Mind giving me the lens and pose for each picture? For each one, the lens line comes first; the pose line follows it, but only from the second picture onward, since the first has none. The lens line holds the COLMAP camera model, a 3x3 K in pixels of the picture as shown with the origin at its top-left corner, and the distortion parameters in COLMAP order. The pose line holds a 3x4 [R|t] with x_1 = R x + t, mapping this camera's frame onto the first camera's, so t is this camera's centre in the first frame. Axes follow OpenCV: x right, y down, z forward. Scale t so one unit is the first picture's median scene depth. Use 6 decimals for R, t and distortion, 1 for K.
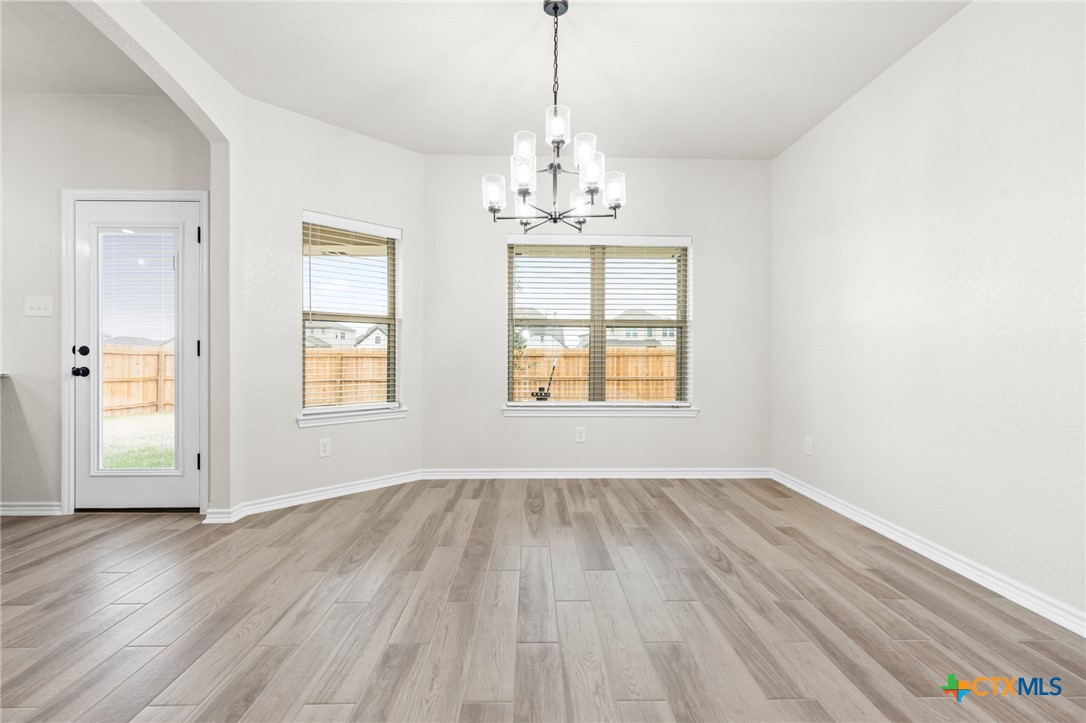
lens RADIAL K [[494.5, 0, 546.5], [0, 494.5, 357.1], [0, 0, 1]] dist [-0.006016, 0.002088]
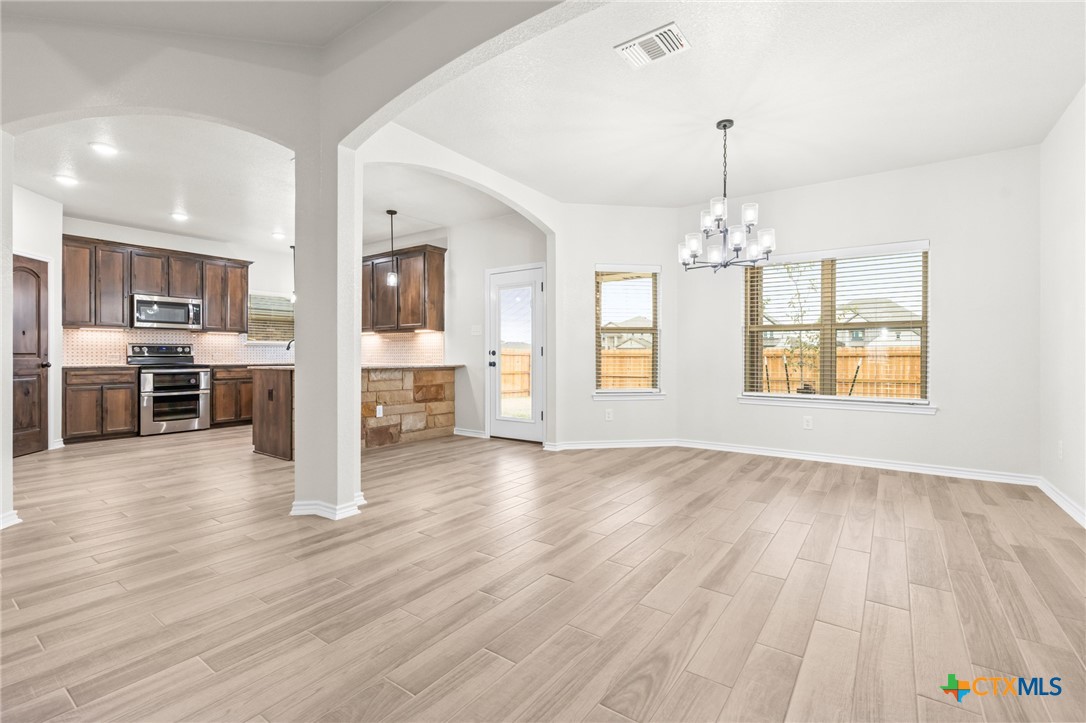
lens RADIAL K [[494.5, 0, 544.4], [0, 494.5, 356.4], [0, 0, 1]] dist [-0.006016, 0.002088]
pose [[0.800734, -0.000401, -0.599020, 0.347429], [-0.000551, 0.999999, -0.001405, 0.002667], [0.599020, 0.001455, 0.800733, -0.395284]]
